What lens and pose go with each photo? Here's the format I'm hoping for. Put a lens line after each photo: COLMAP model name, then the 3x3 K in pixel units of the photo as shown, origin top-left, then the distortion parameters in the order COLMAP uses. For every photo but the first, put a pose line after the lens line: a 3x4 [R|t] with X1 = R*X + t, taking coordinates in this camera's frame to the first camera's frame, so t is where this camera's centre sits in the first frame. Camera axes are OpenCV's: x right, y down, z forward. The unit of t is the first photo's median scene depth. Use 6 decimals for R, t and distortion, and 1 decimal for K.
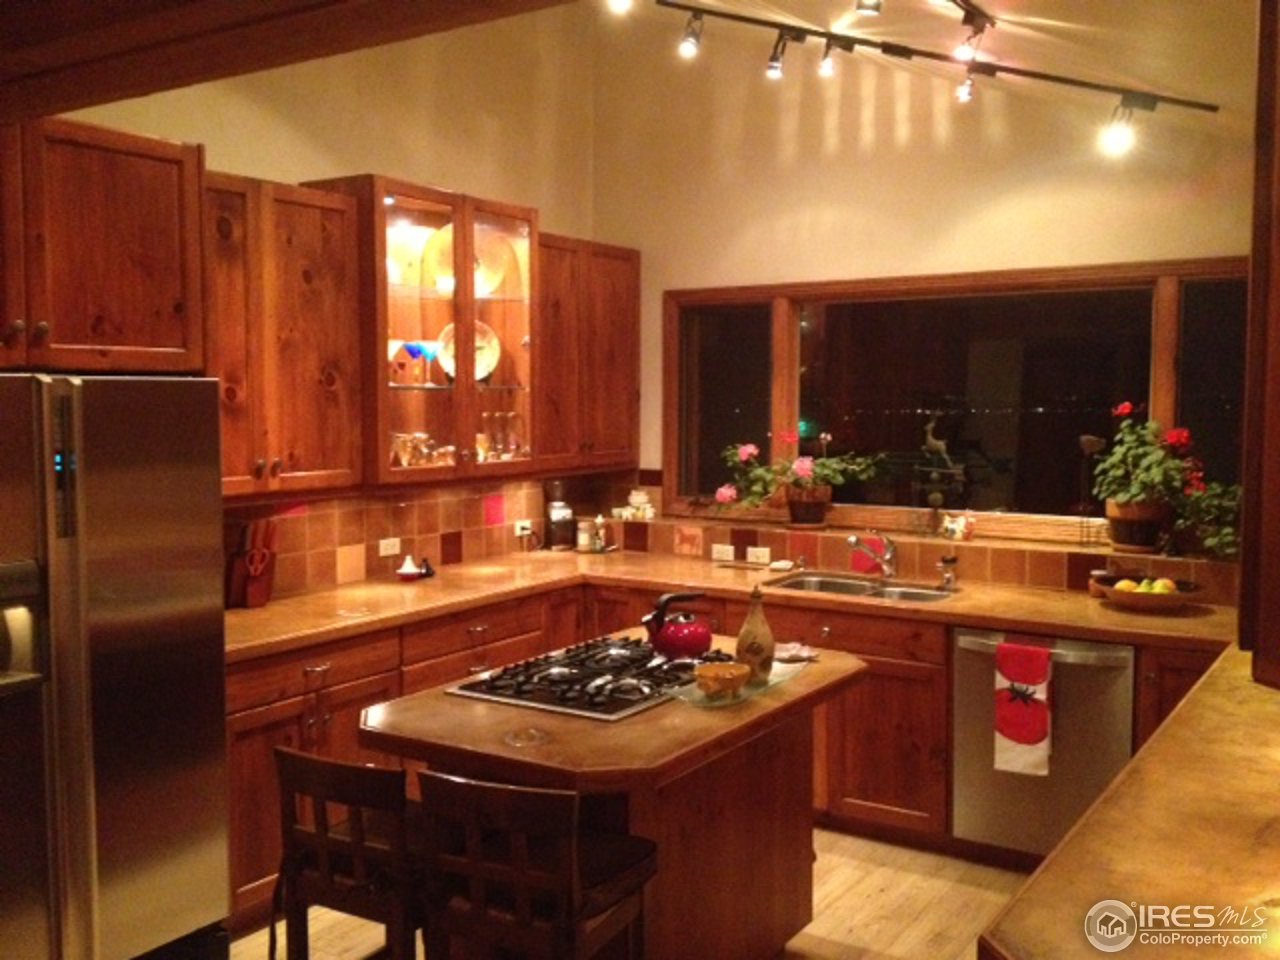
lens RADIAL K [[1213.4, 0, 640.0], [0, 1213.4, 480.0], [0, 0, 1]] dist [0.021147, -0.005489]
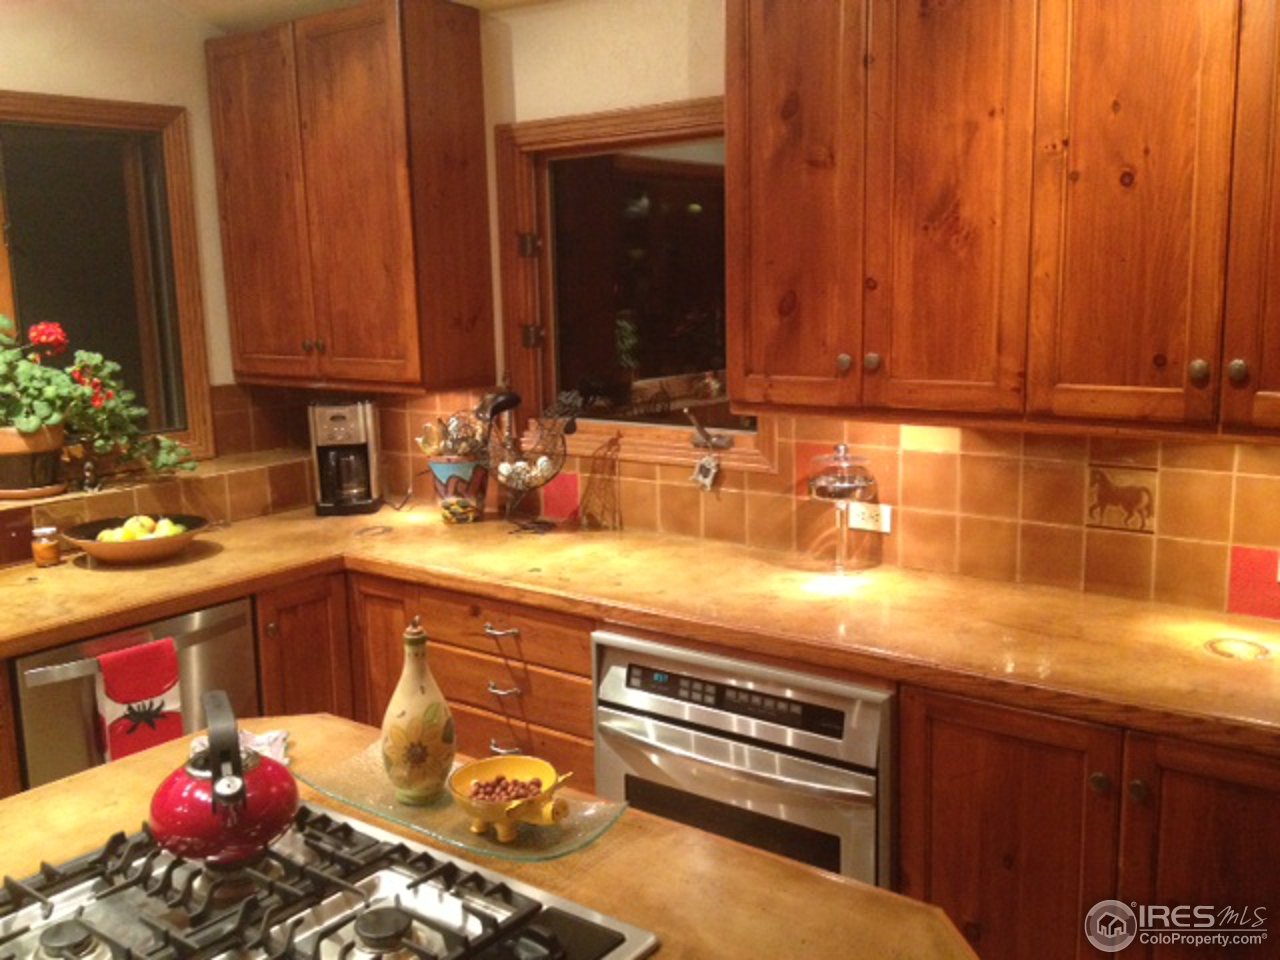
lens RADIAL K [[1213.4, 0, 640.0], [0, 1213.4, 480.0], [0, 0, 1]] dist [0.021147, -0.005489]
pose [[0.077571, -0.175024, 0.981504, -0.316570], [0.098685, 0.980983, 0.167132, -0.041489], [-0.992091, 0.083895, 0.093368, 0.648264]]
